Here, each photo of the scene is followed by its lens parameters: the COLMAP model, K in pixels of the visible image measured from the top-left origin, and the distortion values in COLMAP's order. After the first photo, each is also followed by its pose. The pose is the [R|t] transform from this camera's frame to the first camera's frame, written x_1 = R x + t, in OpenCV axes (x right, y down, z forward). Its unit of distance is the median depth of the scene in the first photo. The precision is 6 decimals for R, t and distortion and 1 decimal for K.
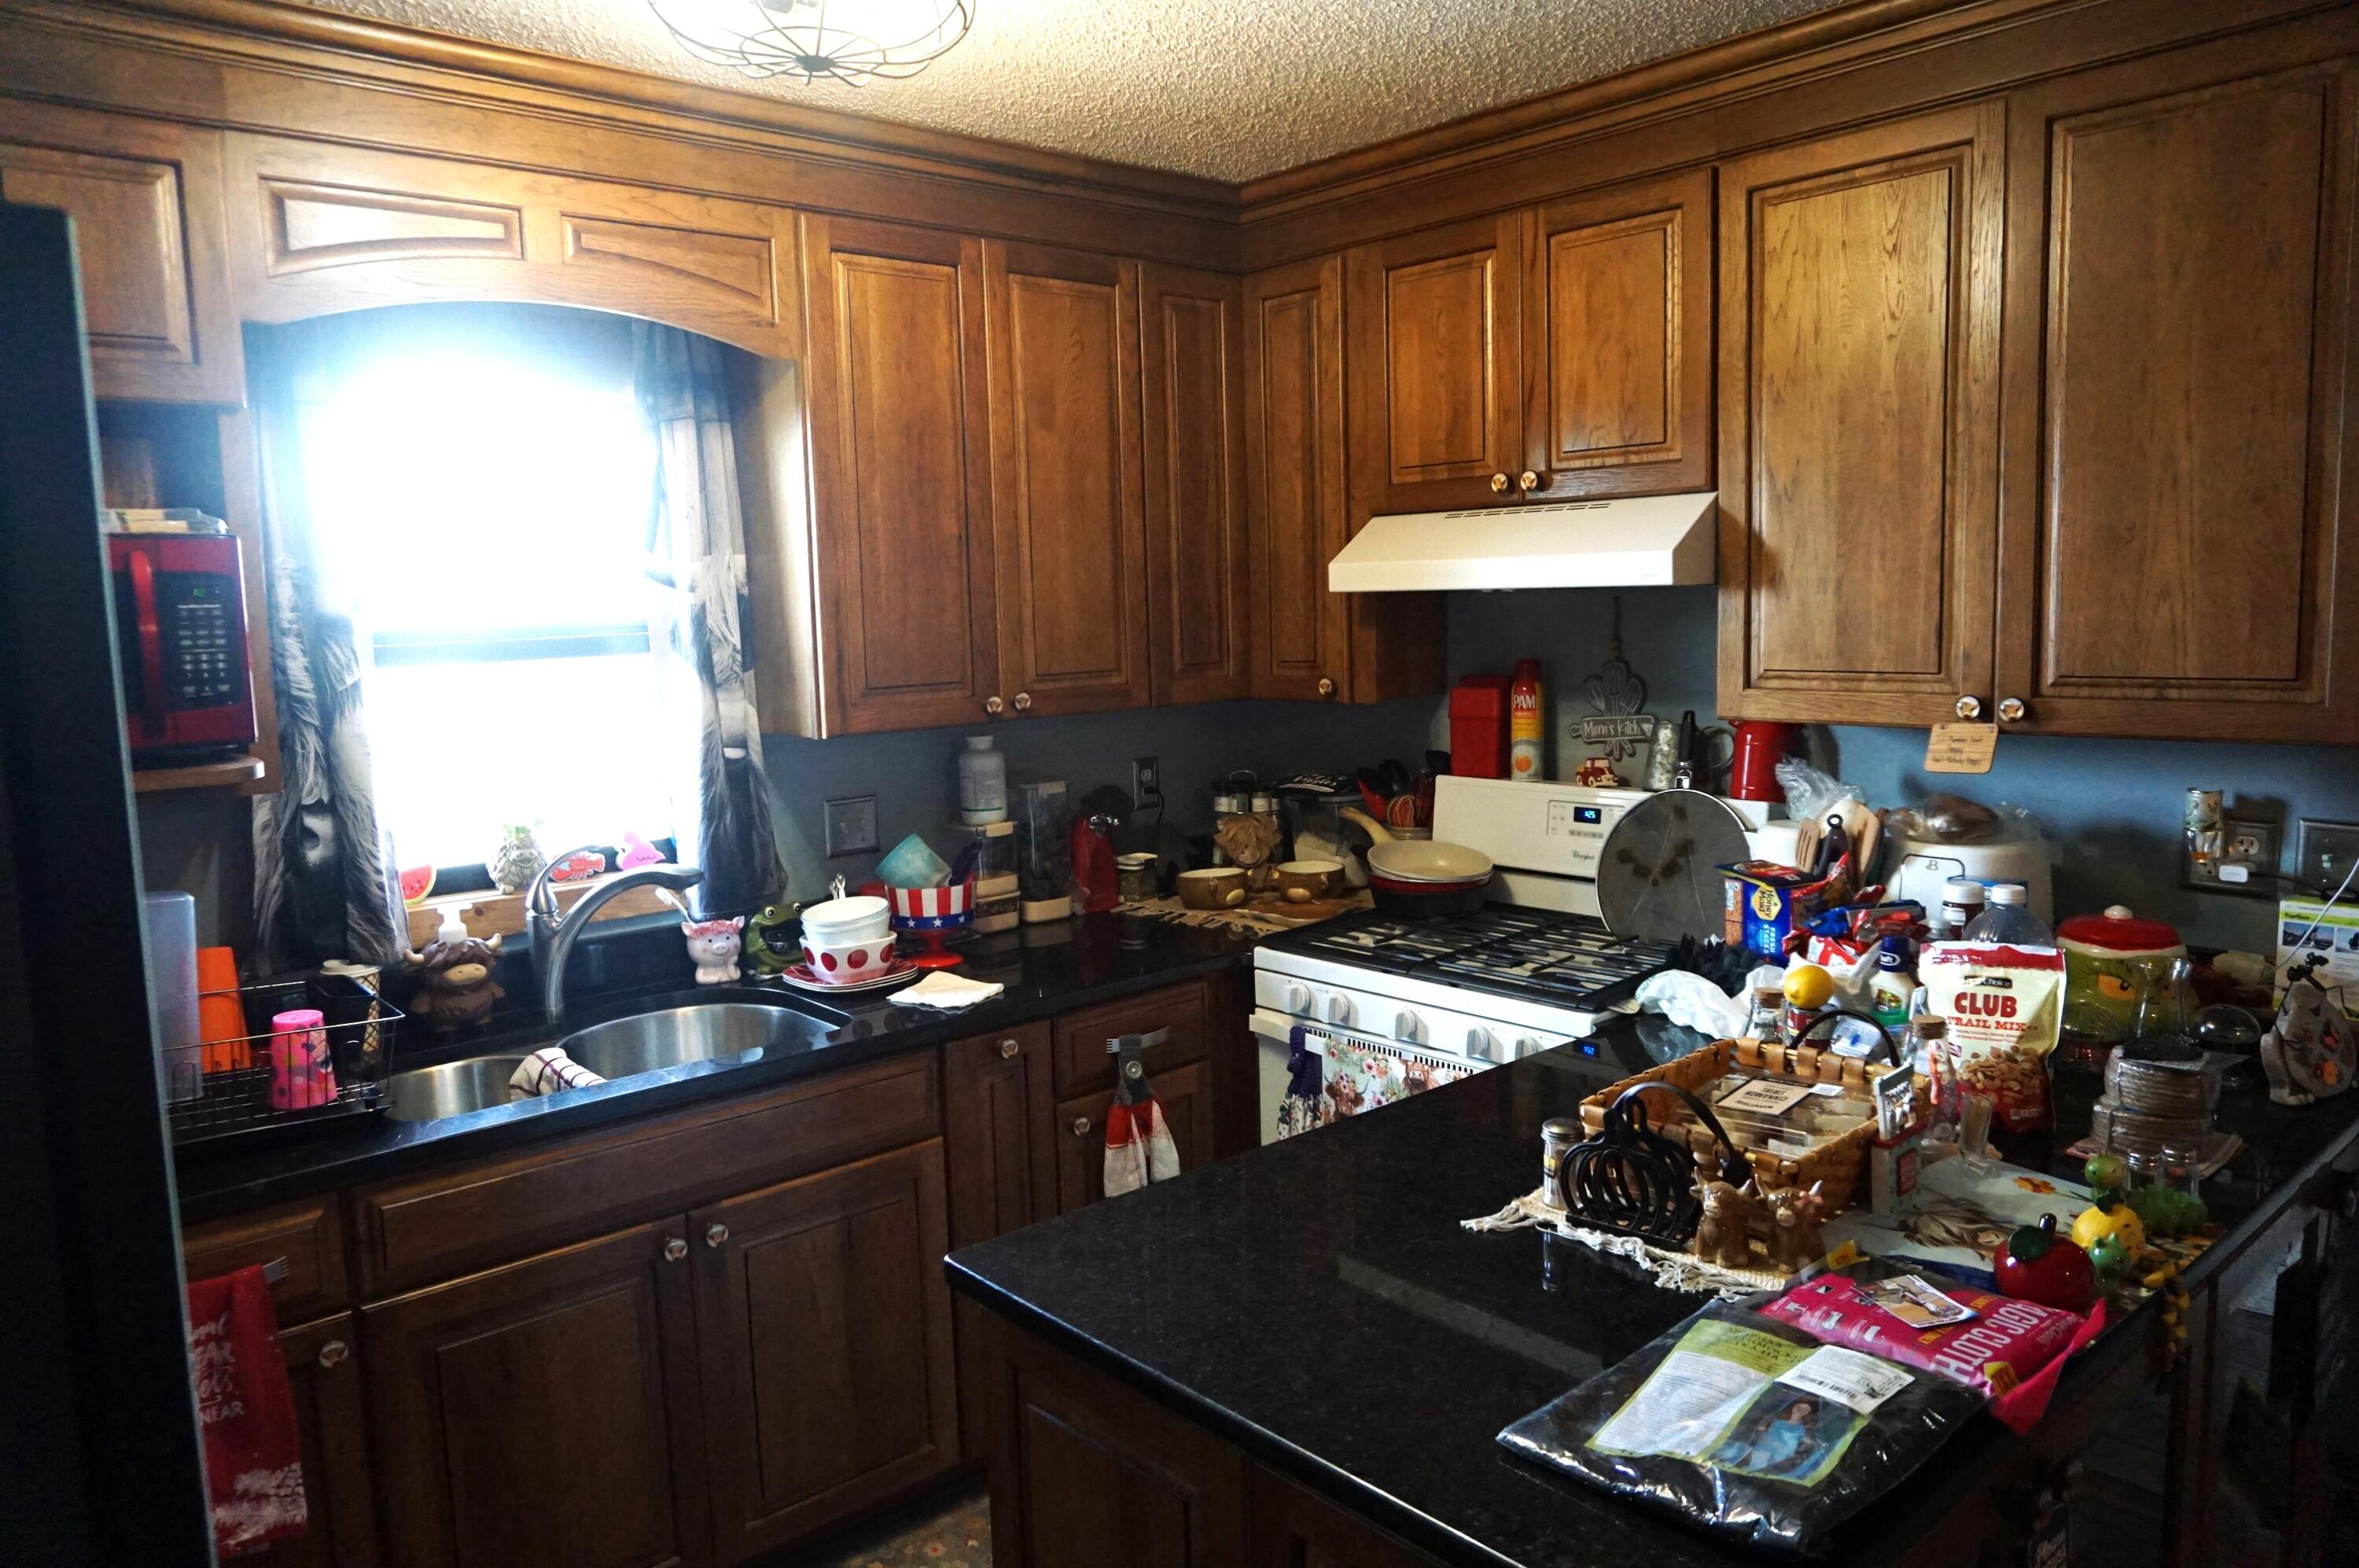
lens RADIAL K [[1631.2, 0, 1179.5], [0, 1631.2, 784.0], [0, 0, 1]] dist [-0.007797, -0.002645]
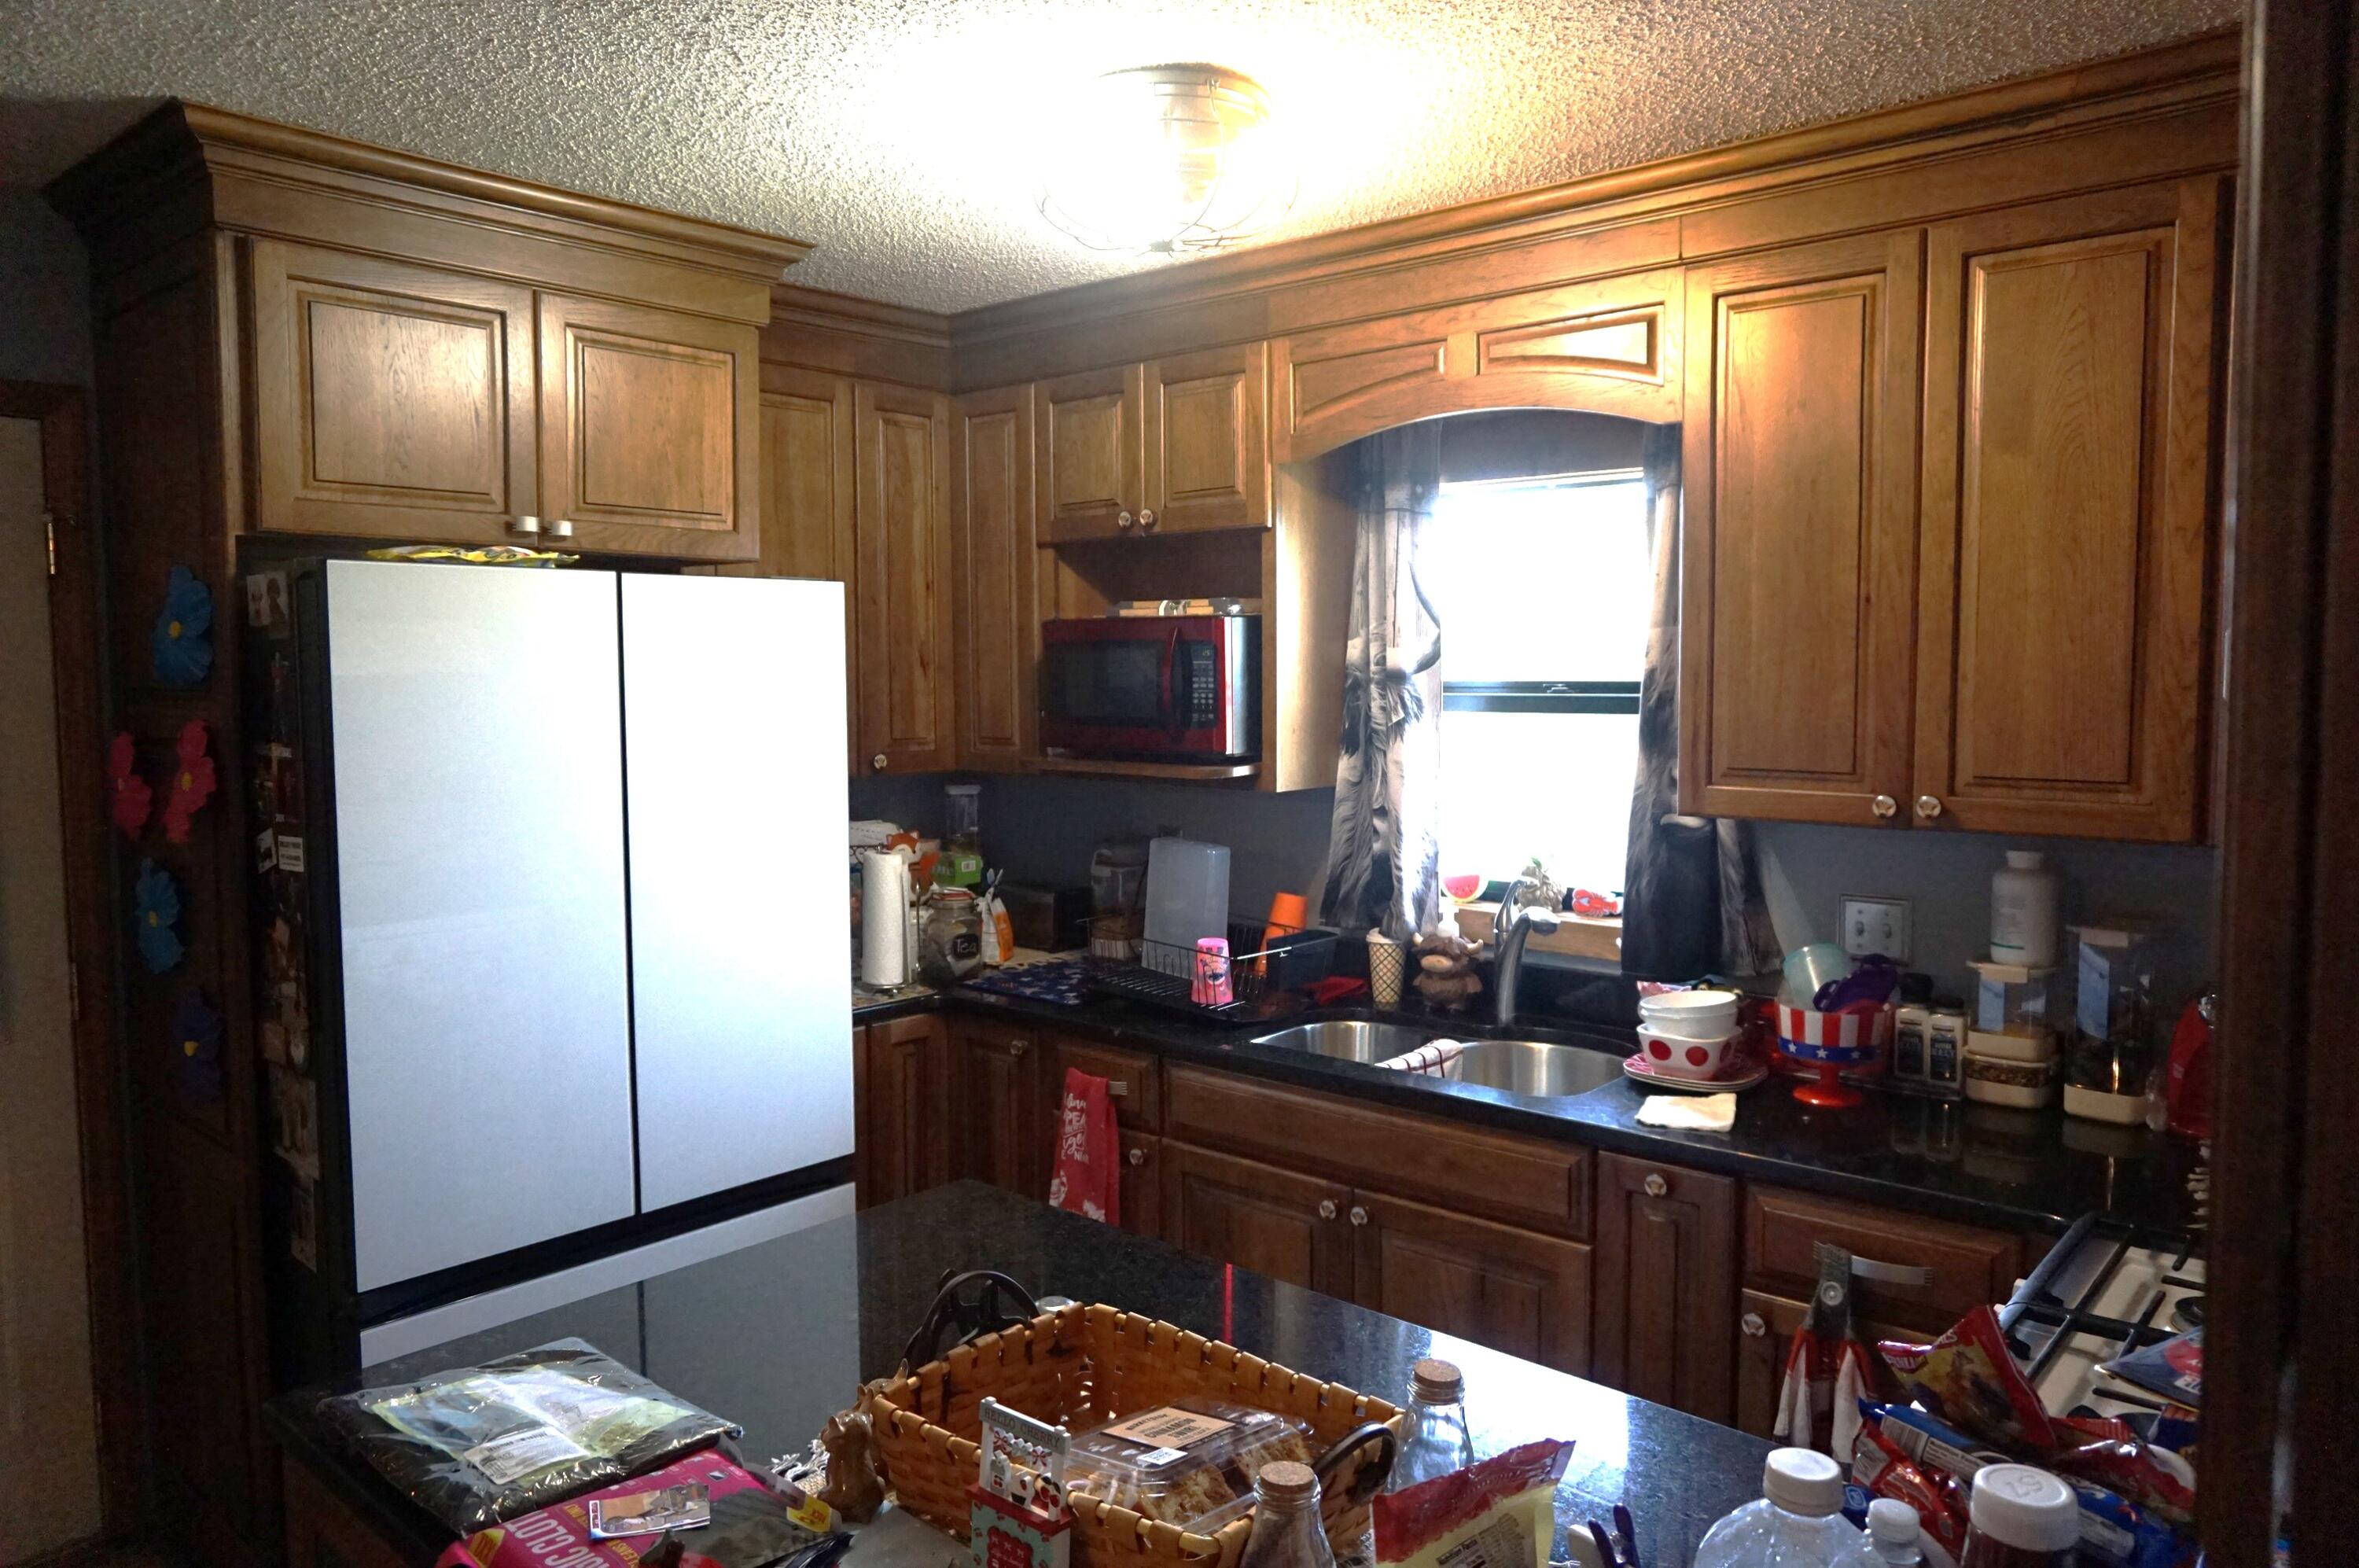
lens RADIAL K [[1583.8, 0, 1179.5], [0, 1583.8, 784.0], [0, 0, 1]] dist [0.004005, 0.000773]
pose [[0.125694, 0.102652, -0.986744, 0.700255], [-0.118240, 0.989093, 0.087834, -0.098471], [0.984998, 0.105632, 0.136461, 0.623340]]
